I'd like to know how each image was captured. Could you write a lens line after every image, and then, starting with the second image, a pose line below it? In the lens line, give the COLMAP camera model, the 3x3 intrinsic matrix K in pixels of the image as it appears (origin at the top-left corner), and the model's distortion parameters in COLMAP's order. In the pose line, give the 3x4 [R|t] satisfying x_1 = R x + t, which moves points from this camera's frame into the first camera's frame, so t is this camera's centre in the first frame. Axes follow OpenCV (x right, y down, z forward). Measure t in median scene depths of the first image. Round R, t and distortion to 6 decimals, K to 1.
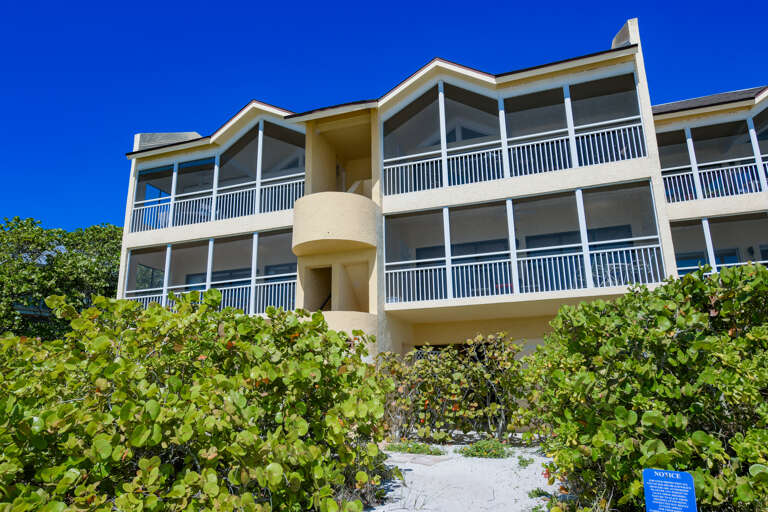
lens RADIAL K [[522.8, 0, 383.1], [0, 522.8, 255.5], [0, 0, 1]] dist [0.003984, 0.000723]
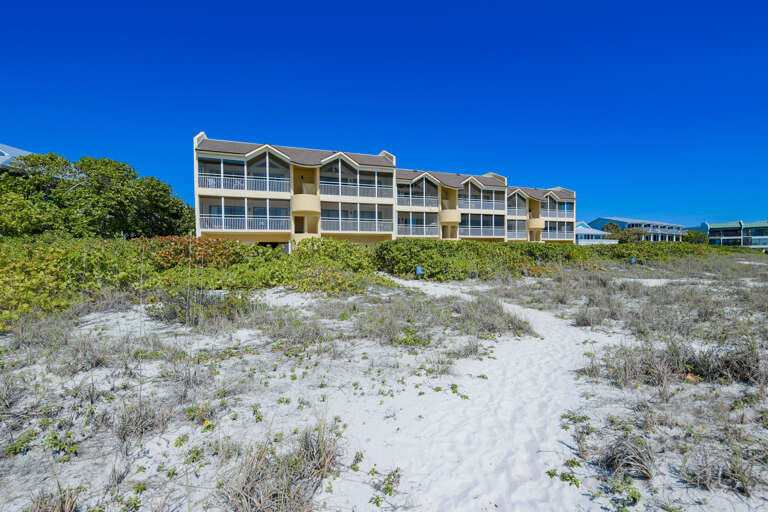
lens RADIAL K [[312.1, 0, 383.6], [0, 312.1, 256.6], [0, 0, 1]] dist [-0.007095, 0.000313]
pose [[0.760089, 0.003799, 0.649808, -0.880751], [-0.167972, 0.967146, 0.190825, -0.172023], [-0.627734, -0.254193, 0.735755, -0.632901]]
